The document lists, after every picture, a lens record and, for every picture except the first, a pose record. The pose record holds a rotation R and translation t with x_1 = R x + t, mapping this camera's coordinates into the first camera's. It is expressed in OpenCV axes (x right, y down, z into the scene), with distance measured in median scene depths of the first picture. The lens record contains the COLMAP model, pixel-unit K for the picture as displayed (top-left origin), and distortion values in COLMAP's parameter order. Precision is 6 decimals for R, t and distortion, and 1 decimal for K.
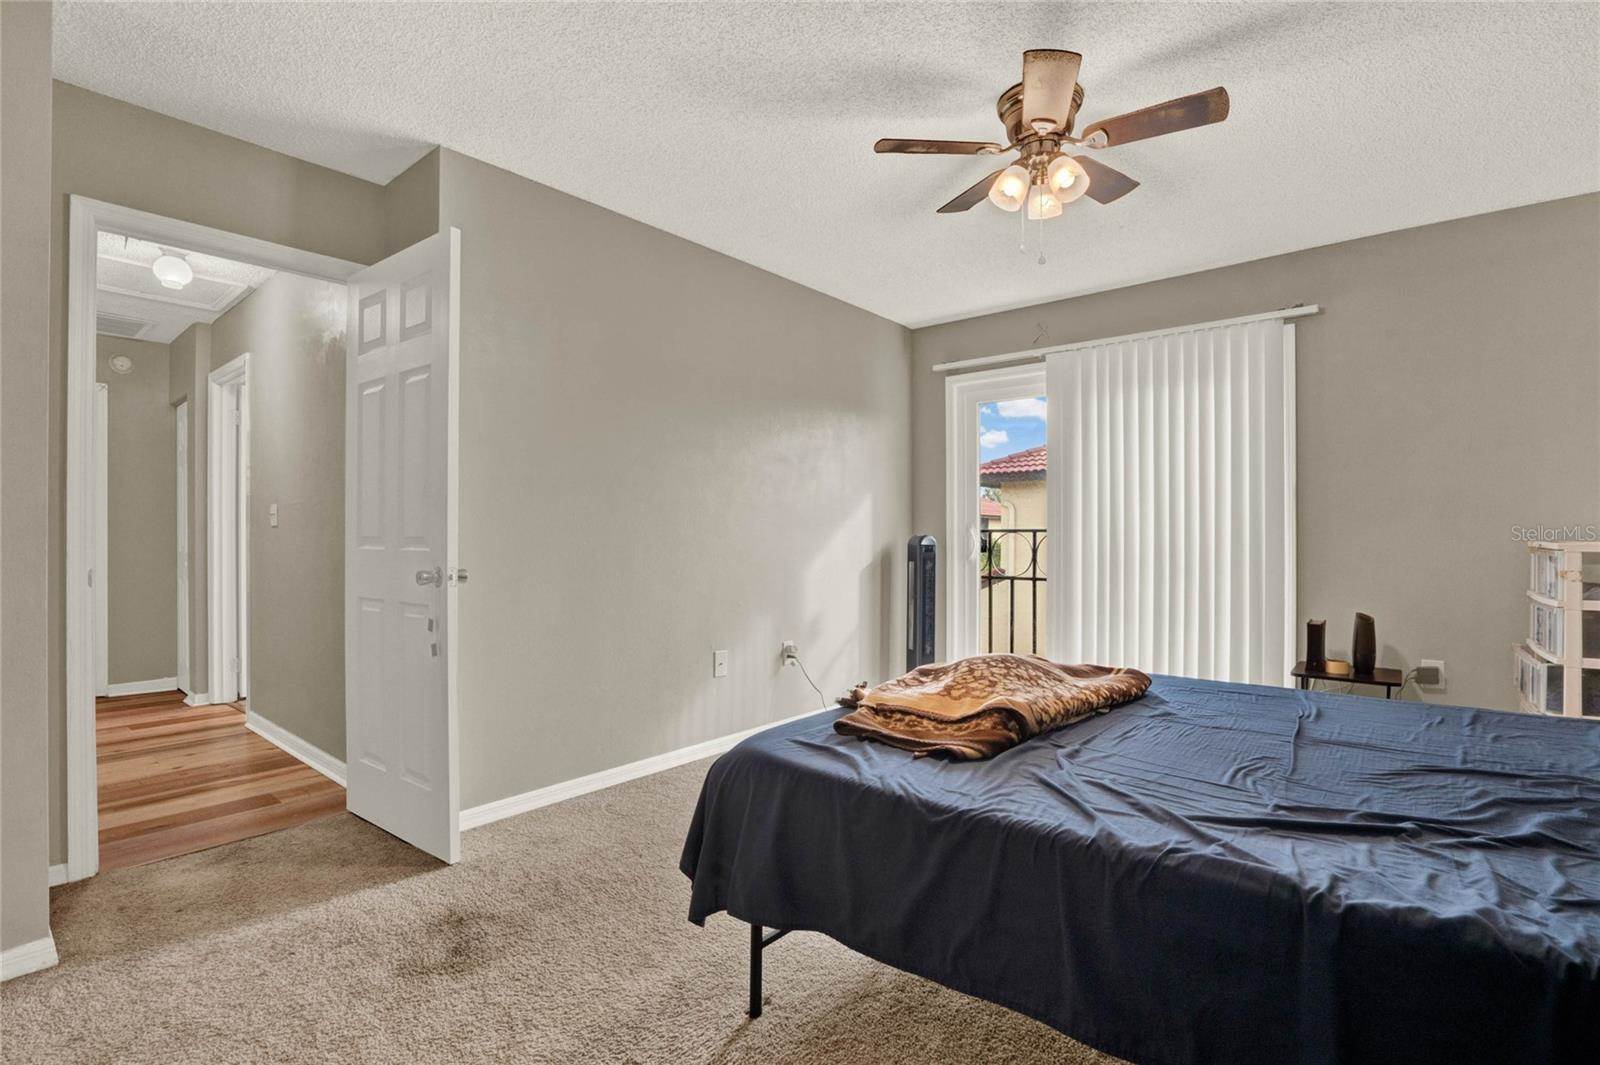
lens RADIAL K [[759.9, 0, 800.0], [0, 759.9, 532.5], [0, 0, 1]] dist [-0.030906, -0.000034]
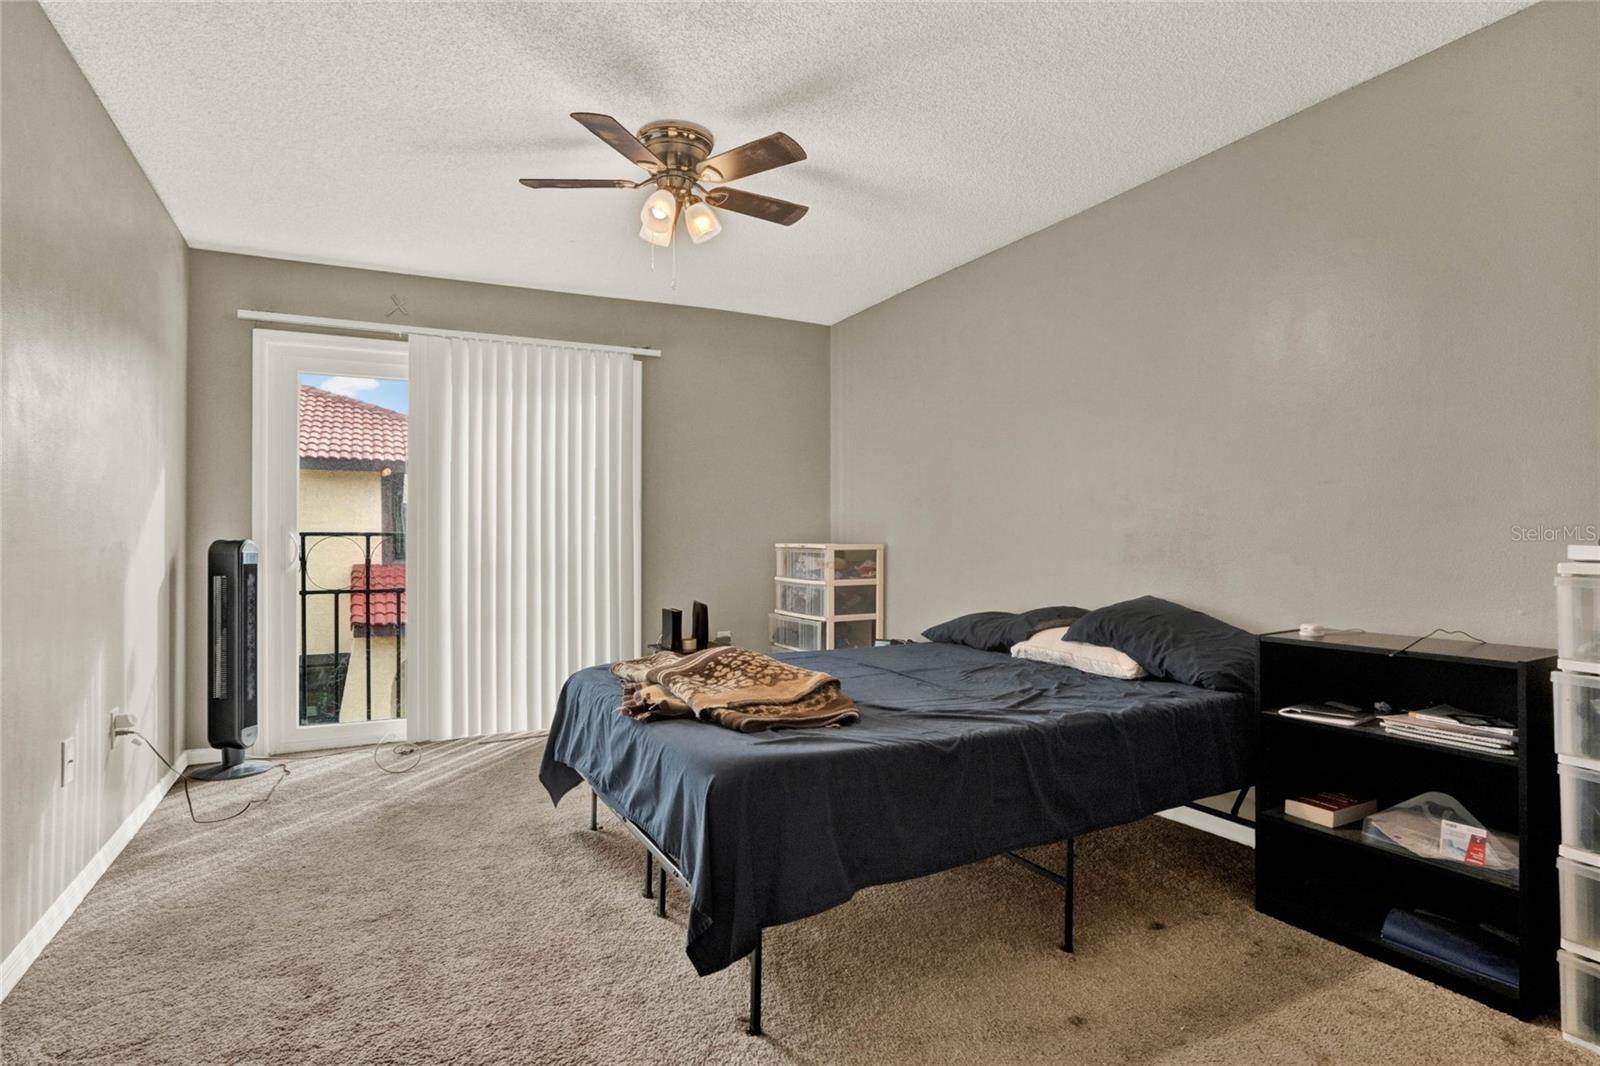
lens RADIAL K [[845.5, 0, 800.0], [0, 845.5, 533.0], [0, 0, 1]] dist [-0.002100, -0.000155]
pose [[0.410942, 0.006897, 0.911635, -0.375134], [-0.002366, 0.999976, -0.006499, 0.001199], [-0.911658, 0.000514, 0.410949, 0.178793]]
